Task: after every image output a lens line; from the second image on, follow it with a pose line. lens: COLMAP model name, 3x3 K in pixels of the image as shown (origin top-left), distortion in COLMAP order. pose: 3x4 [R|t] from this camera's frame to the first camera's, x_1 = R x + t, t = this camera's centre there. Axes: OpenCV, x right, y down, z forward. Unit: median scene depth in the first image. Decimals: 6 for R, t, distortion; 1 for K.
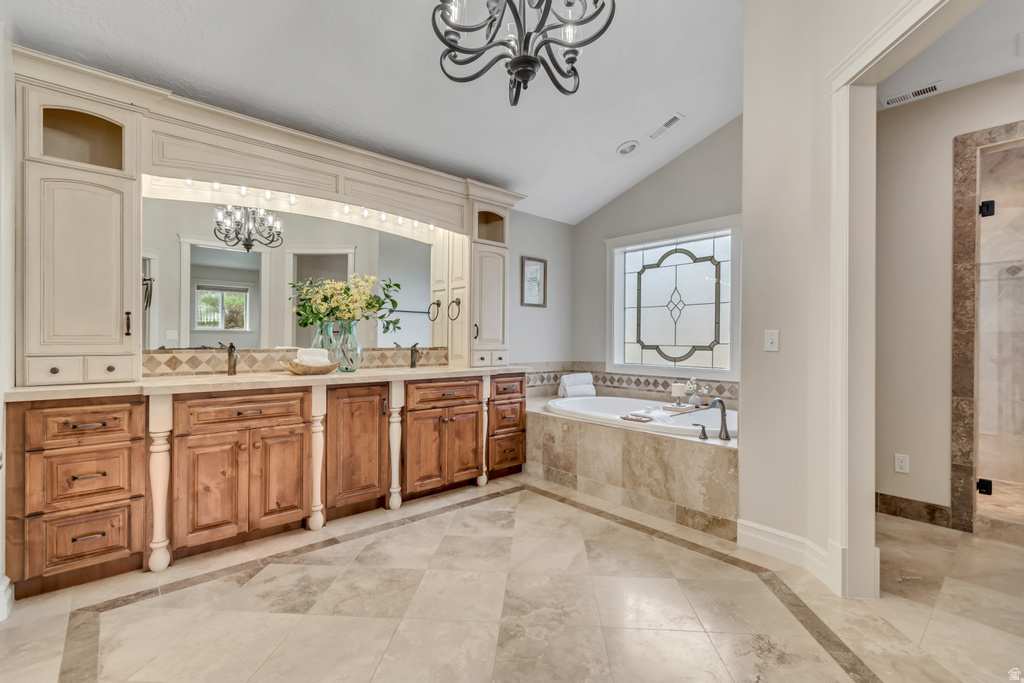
lens RADIAL K [[460.2, 0, 517.7], [0, 460.2, 341.7], [0, 0, 1]] dist [-0.000496, -0.000435]
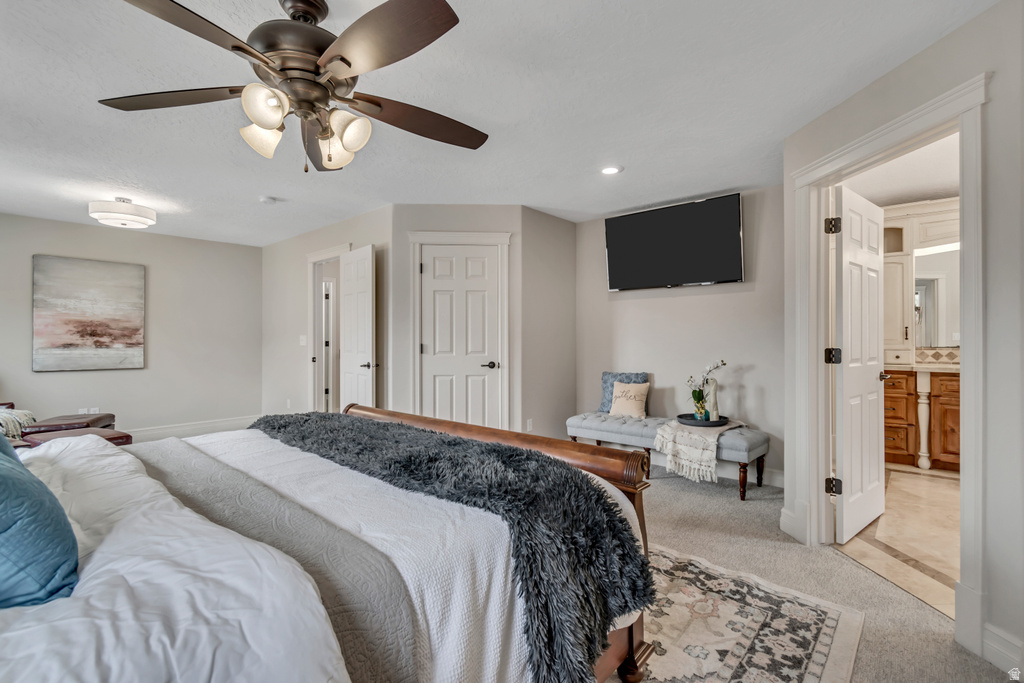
lens RADIAL K [[460.2, 0, 514.5], [0, 460.2, 338.0], [0, 0, 1]] dist [-0.000496, -0.000435]
pose [[0.125708, -0.007612, -0.992038, 0.823268], [0.003138, 0.999969, -0.007276, -0.011901], [0.992062, -0.002198, 0.125728, -0.831621]]
